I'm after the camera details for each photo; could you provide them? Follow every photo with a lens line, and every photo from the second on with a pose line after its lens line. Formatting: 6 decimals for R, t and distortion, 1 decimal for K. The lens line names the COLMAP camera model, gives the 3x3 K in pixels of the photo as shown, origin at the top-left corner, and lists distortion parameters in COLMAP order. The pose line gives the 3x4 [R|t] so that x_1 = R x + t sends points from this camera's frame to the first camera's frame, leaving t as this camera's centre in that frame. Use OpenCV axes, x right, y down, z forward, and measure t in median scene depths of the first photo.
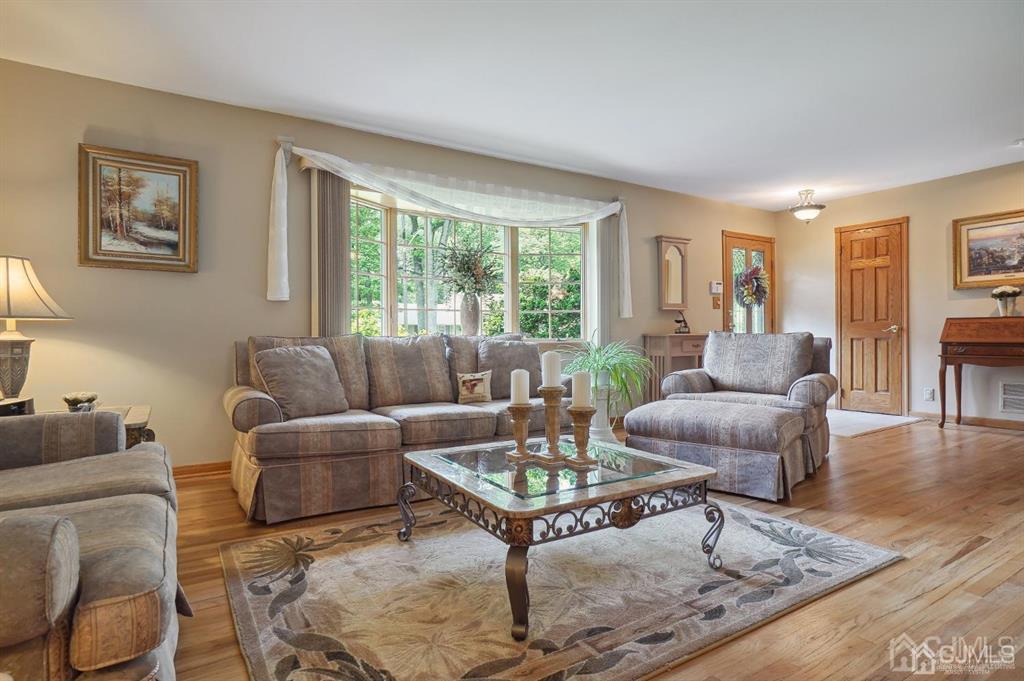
lens RADIAL K [[563.4, 0, 507.2], [0, 563.4, 336.1], [0, 0, 1]] dist [-0.004013, 0.001068]
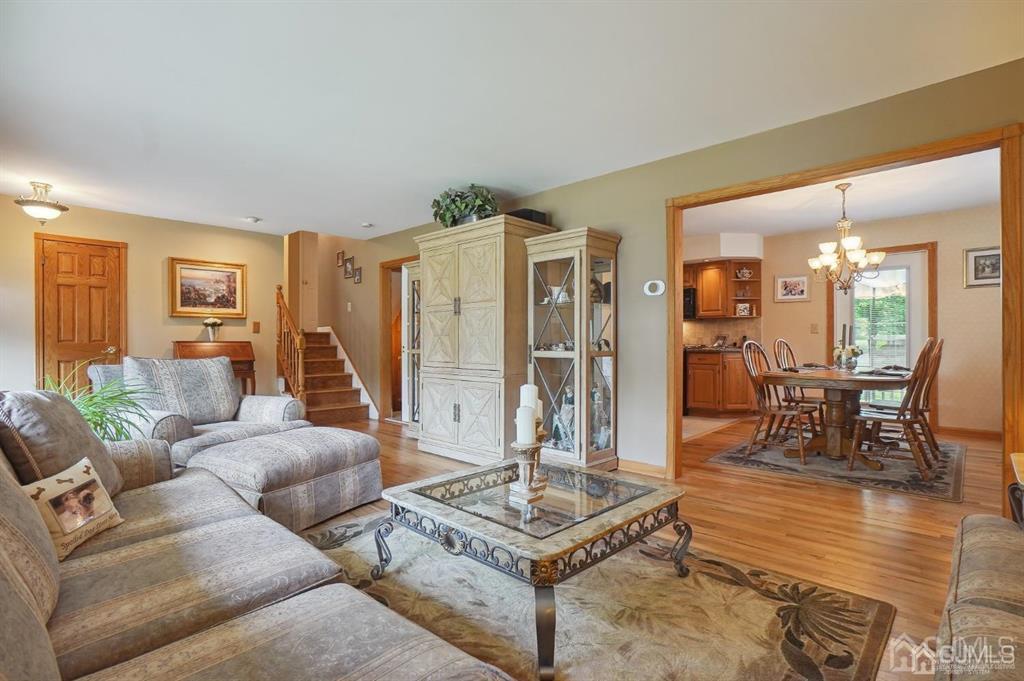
lens RADIAL K [[483.5, 0, 511.1], [0, 483.5, 341.1], [0, 0, 1]] dist [-0.011701, 0.000839]
pose [[-0.250689, 0.009562, 0.968020, -0.382806], [0.003205, 0.999954, -0.009047, -0.022434], [-0.968062, 0.000835, -0.250708, 0.613951]]
